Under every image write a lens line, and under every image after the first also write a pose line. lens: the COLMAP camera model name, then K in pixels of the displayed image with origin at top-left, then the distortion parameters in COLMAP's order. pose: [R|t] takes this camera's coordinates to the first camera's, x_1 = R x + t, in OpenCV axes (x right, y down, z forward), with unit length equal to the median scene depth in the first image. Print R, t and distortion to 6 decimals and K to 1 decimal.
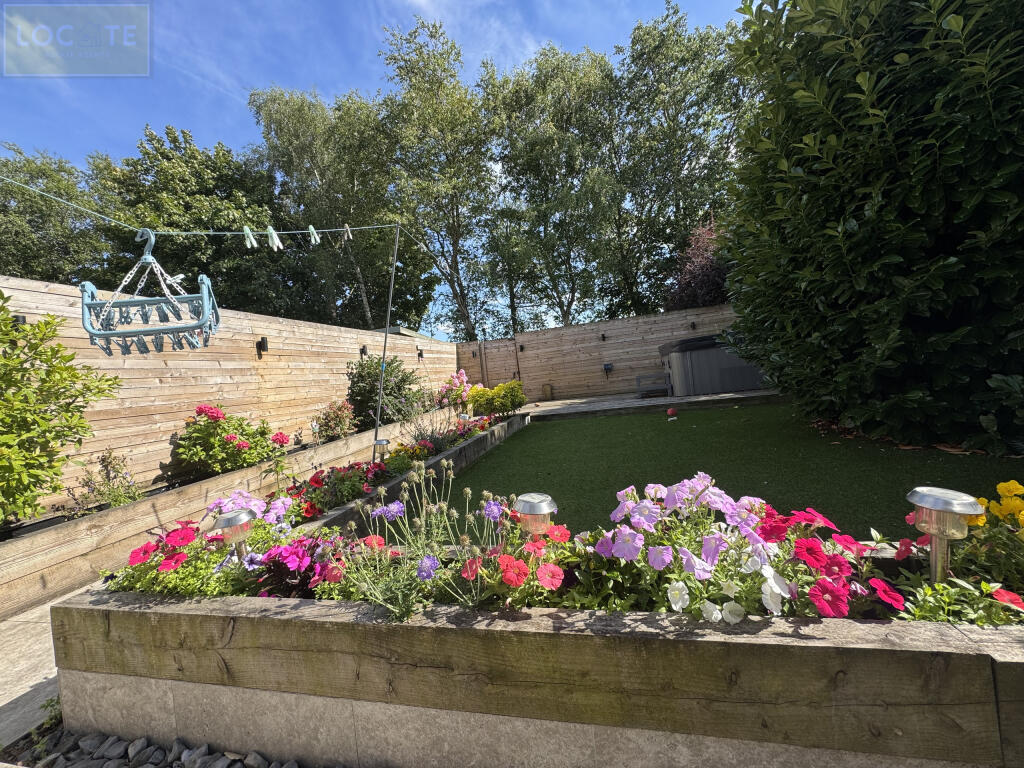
lens RADIAL K [[411.3, 0, 512.0], [0, 411.3, 384.0], [0, 0, 1]] dist [-0.001411, -0.000492]
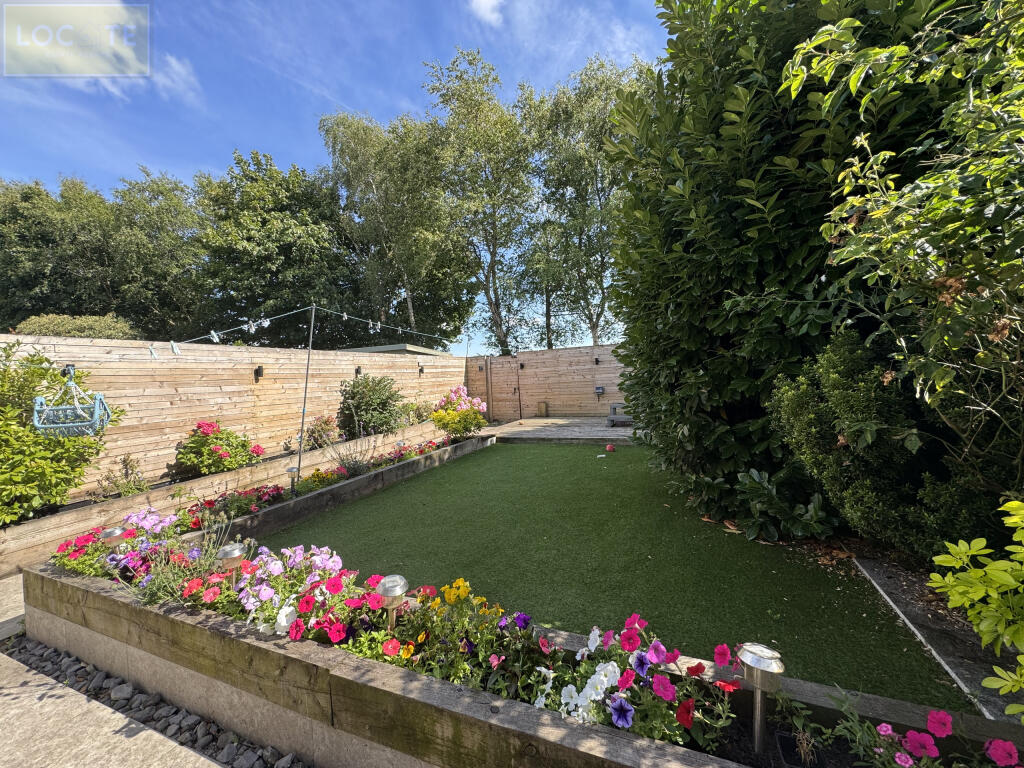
lens RADIAL K [[412.5, 0, 512.0], [0, 412.5, 384.0], [0, 0, 1]] dist [-0.001803, -0.000127]
pose [[0.985190, 0.062764, -0.159566, 0.329519], [-0.060352, 0.997978, 0.019921, -0.116659], [0.160494, -0.009996, 0.986986, -0.116472]]
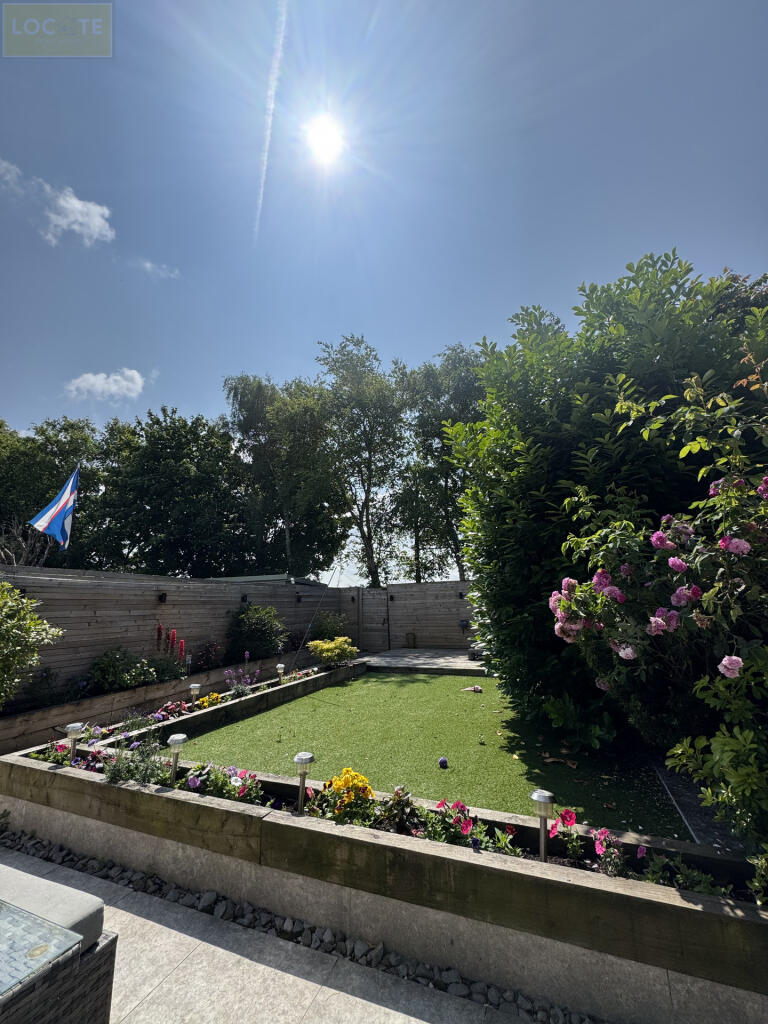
lens RADIAL K [[412.5, 0, 384.0], [0, 412.5, 512.0], [0, 0, 1]] dist [-0.001803, -0.000127]
pose [[0.984690, 0.051699, -0.166469, 0.346987], [-0.088249, 0.971428, -0.220317, -0.124827], [0.150323, 0.231635, 0.961118, -0.310756]]
